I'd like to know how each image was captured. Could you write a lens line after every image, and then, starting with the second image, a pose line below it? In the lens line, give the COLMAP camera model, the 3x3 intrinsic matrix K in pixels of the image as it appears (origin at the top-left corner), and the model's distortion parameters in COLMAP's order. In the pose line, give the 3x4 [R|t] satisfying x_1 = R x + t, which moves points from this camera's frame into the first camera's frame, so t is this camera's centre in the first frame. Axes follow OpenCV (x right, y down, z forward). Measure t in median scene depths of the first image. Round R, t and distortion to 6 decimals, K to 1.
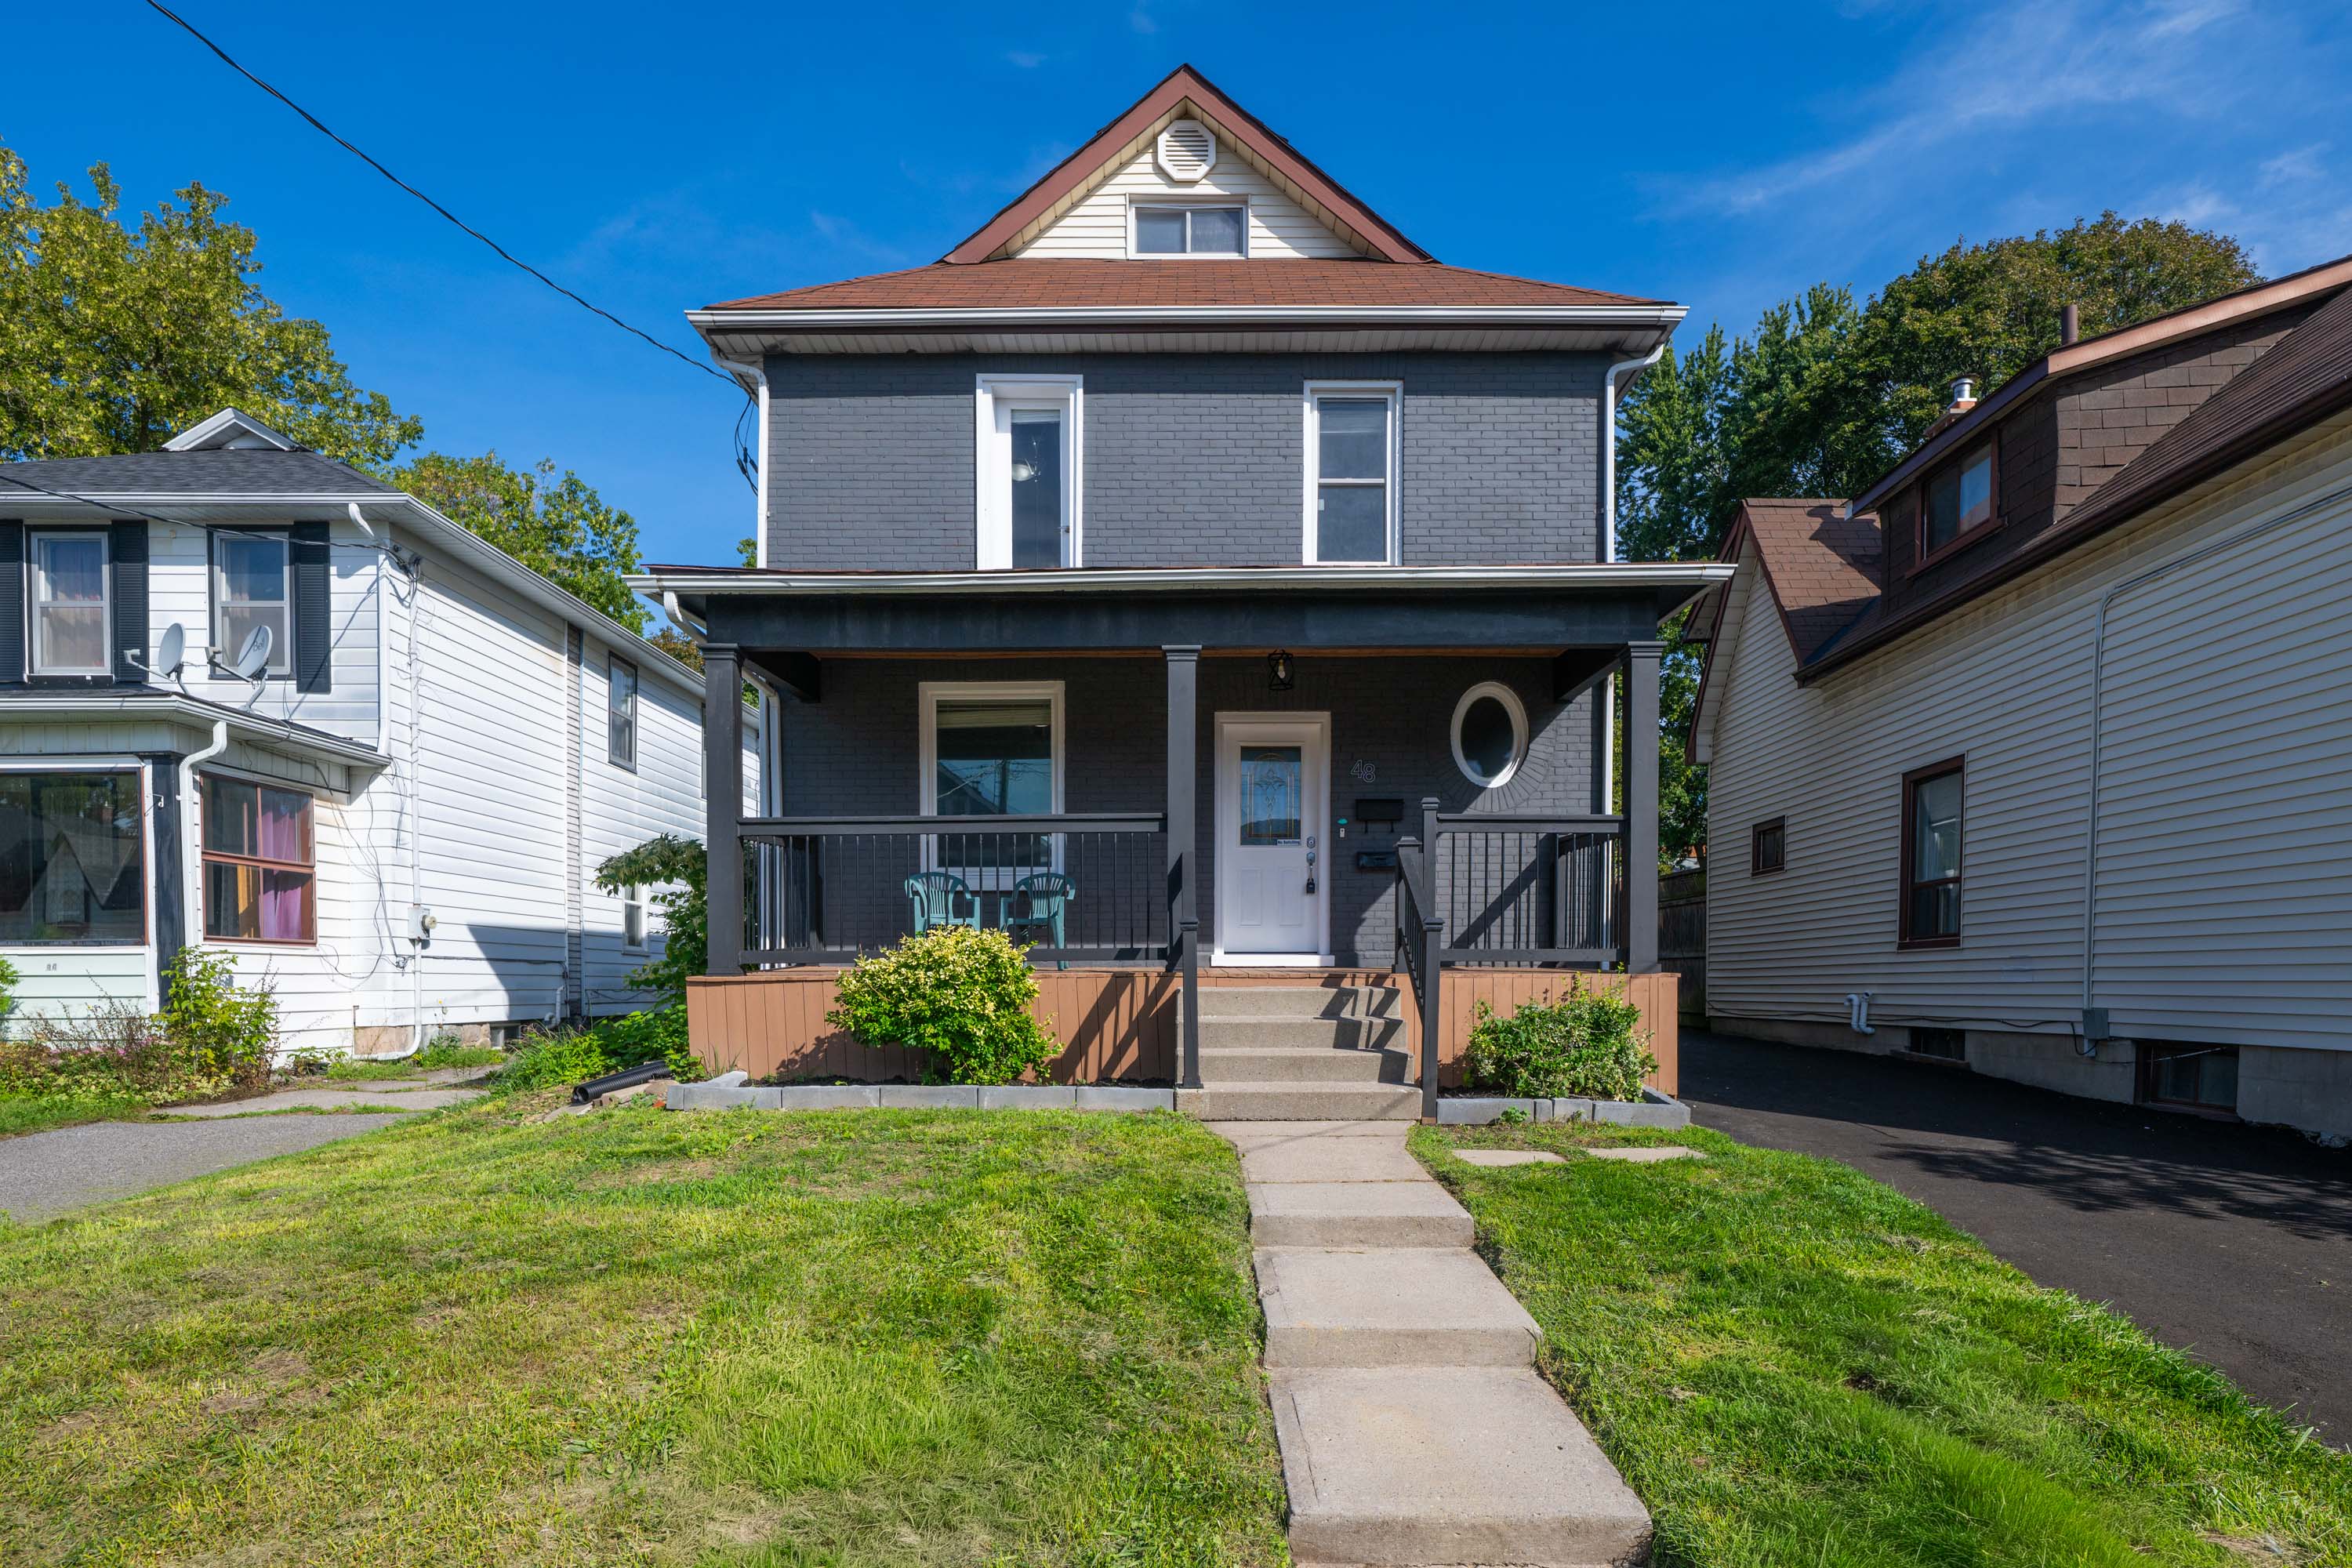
lens RADIAL K [[1272.5, 0, 1185.3], [0, 1272.5, 1024.0], [0, 0, 1]] dist [-0.001054, 0.002395]
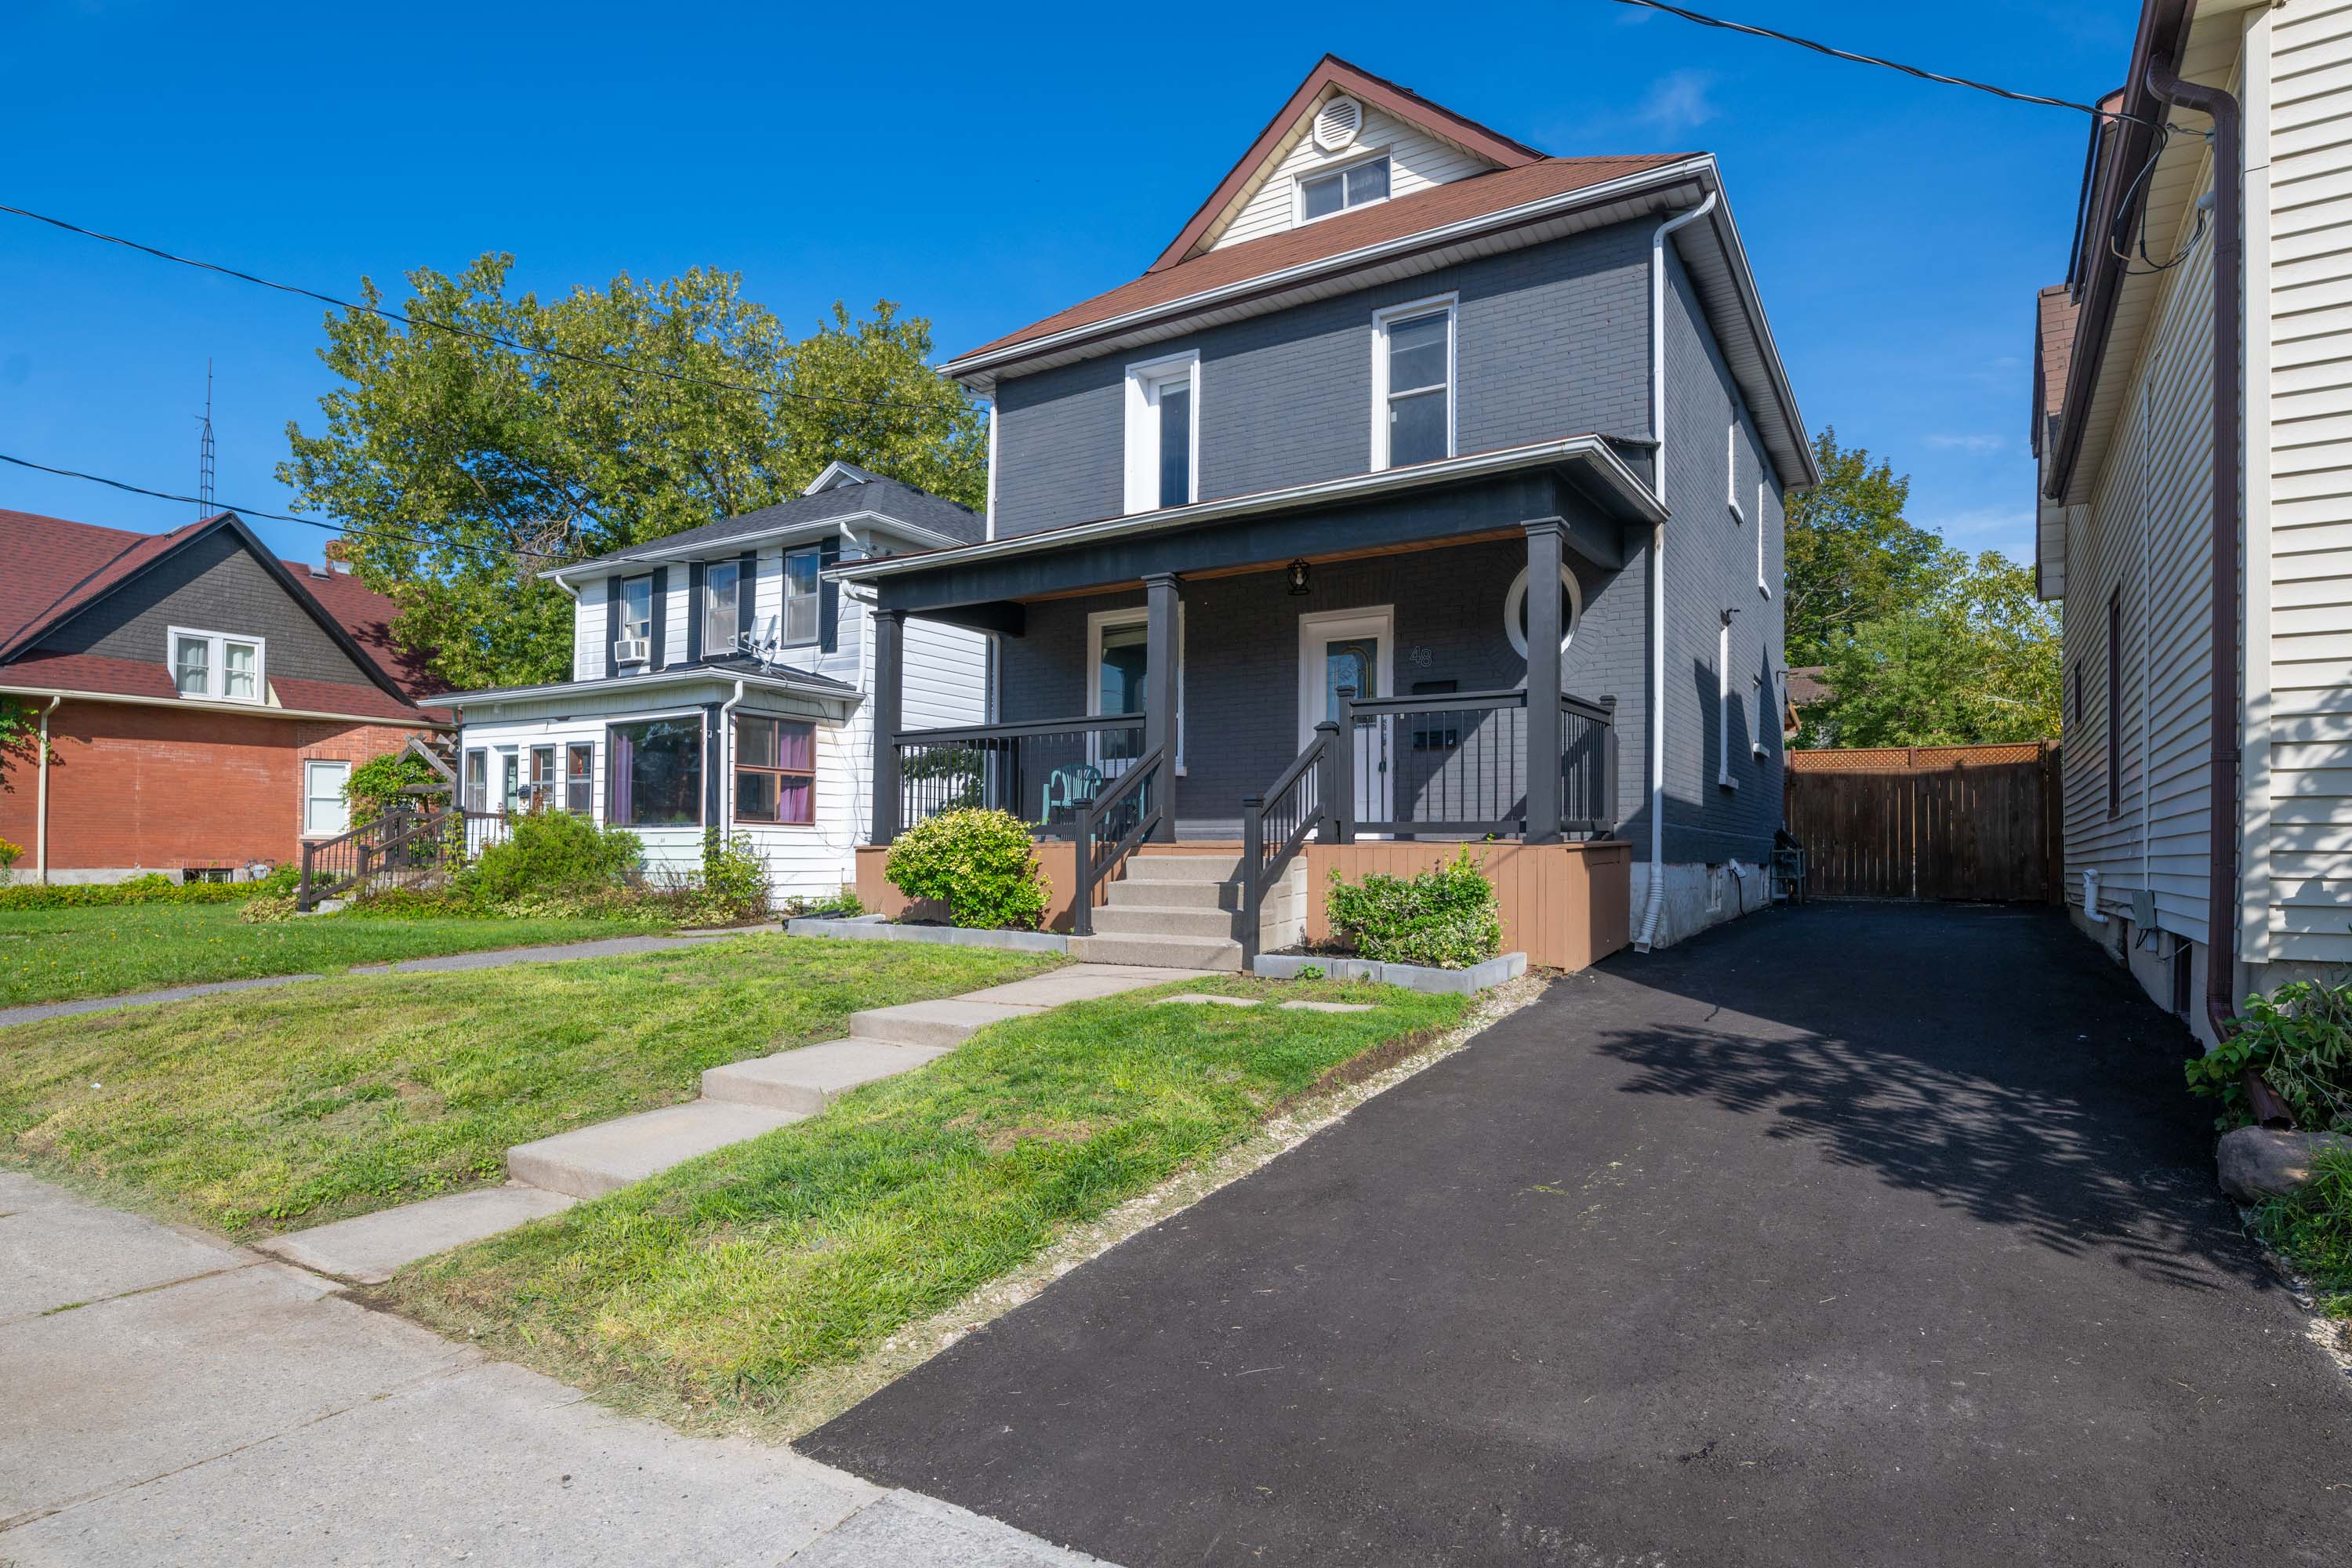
lens RADIAL K [[1250.2, 0, 1146.7], [0, 1250.2, 829.9], [0, 0, 1]] dist [0.002748, -0.000116]
pose [[0.843936, -0.004534, -0.536424, 0.469110], [-0.026244, 0.998418, -0.049729, 0.004127], [0.535801, 0.056046, 0.842482, 0.002124]]
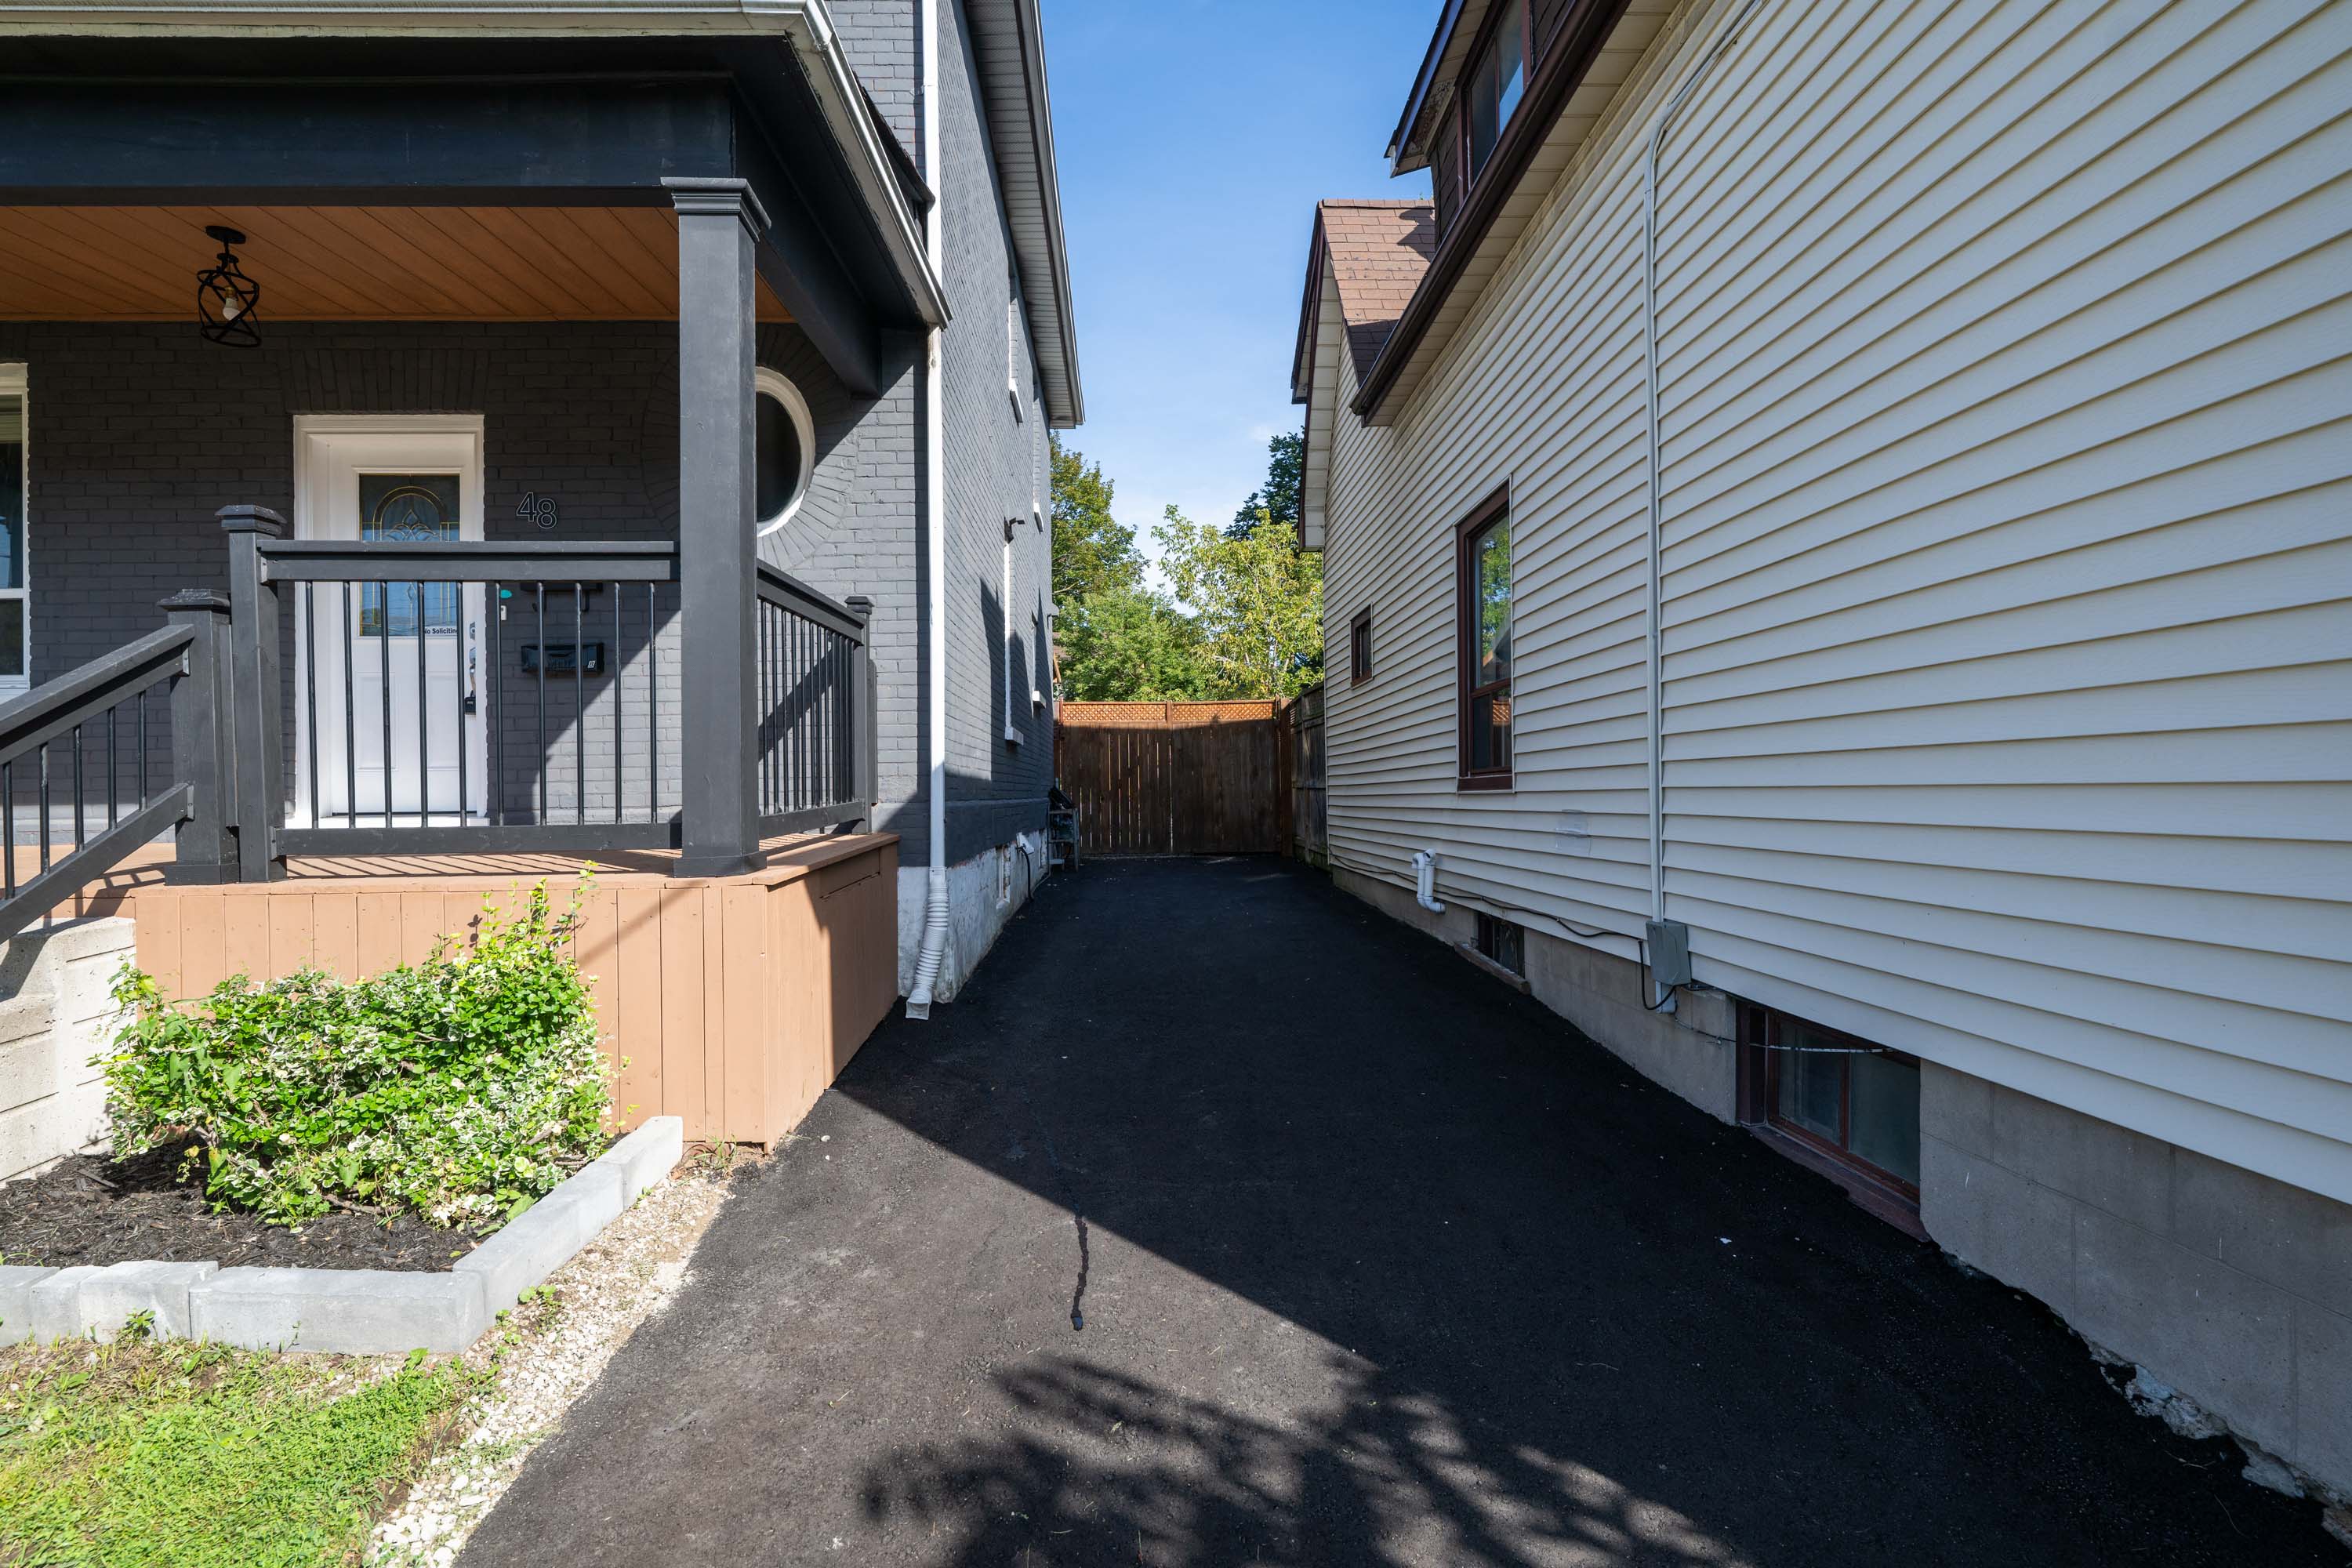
lens RADIAL K [[1095.0, 0, 1176.0], [0, 1095.0, 784.0], [0, 0, 1]] dist [-0.003172, -0.000364]
pose [[0.998484, -0.014779, 0.053020, 0.381364], [0.016956, 0.999022, -0.040834, -0.040641], [-0.052365, 0.041671, 0.997758, 0.438847]]
